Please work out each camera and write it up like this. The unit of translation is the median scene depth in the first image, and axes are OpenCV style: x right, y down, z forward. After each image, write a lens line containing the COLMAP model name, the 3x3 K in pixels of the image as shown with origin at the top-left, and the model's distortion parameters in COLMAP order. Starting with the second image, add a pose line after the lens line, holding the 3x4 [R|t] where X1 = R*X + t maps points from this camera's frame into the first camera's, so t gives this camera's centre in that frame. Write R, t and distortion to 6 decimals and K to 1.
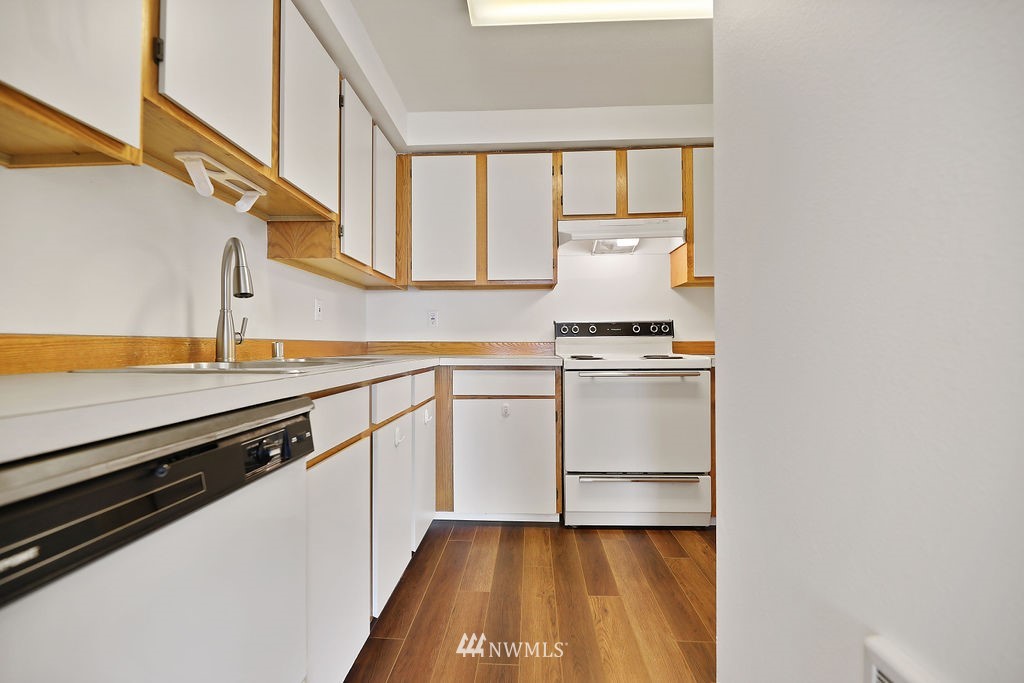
lens RADIAL K [[420.4, 0, 508.9], [0, 420.4, 338.2], [0, 0, 1]] dist [0.000861, -0.004240]
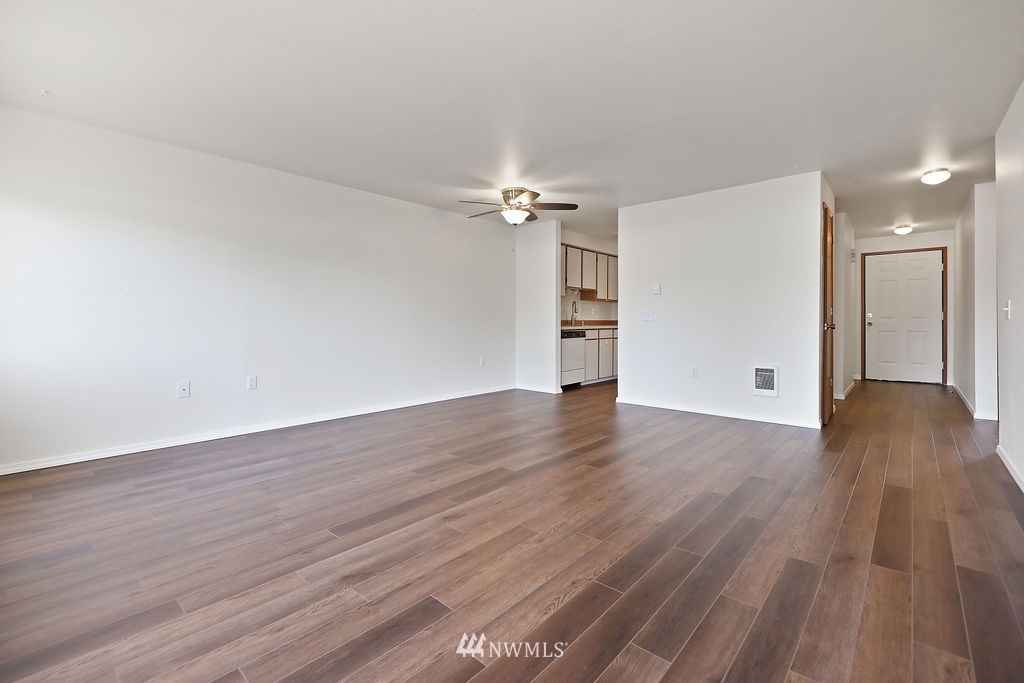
lens RADIAL K [[444.4, 0, 513.7], [0, 444.4, 348.8], [0, 0, 1]] dist [0.000088, 0.000049]
pose [[0.778832, 0.038746, -0.626035, 1.363162], [0.008326, 0.997364, 0.072087, -0.032069], [0.627177, -0.061356, 0.776456, -2.314821]]
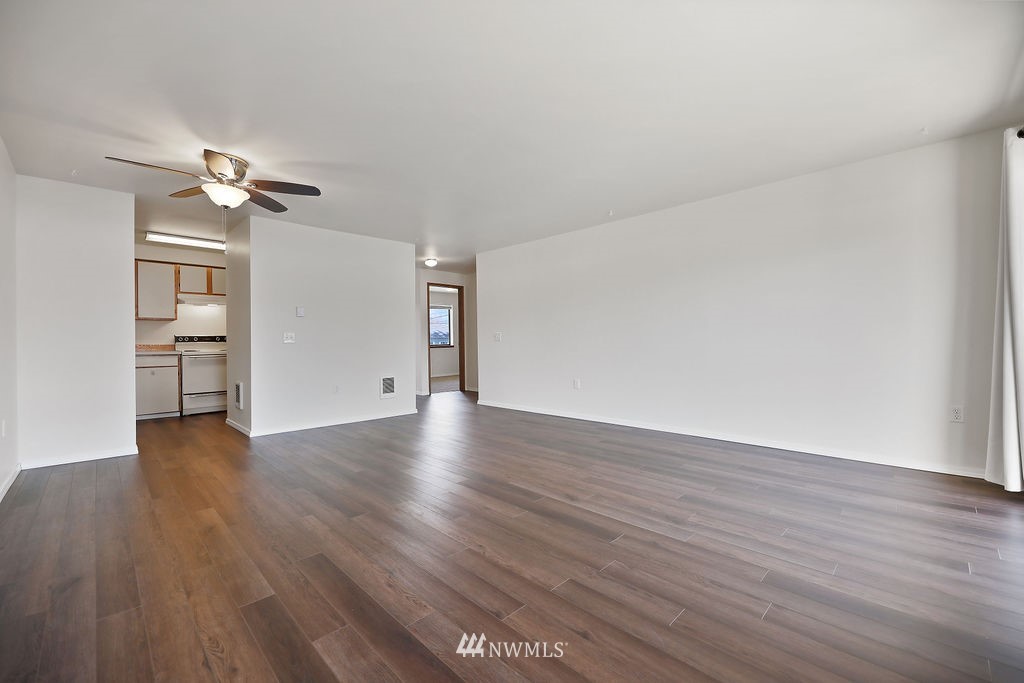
lens RADIAL K [[420.4, 0, 508.9], [0, 420.4, 338.2], [0, 0, 1]] dist [0.000861, -0.004240]
pose [[0.674919, -0.003289, 0.737884, -0.430762], [0.005472, 0.999985, -0.000548, -0.018894], [-0.737871, 0.004408, 0.674927, -2.299070]]
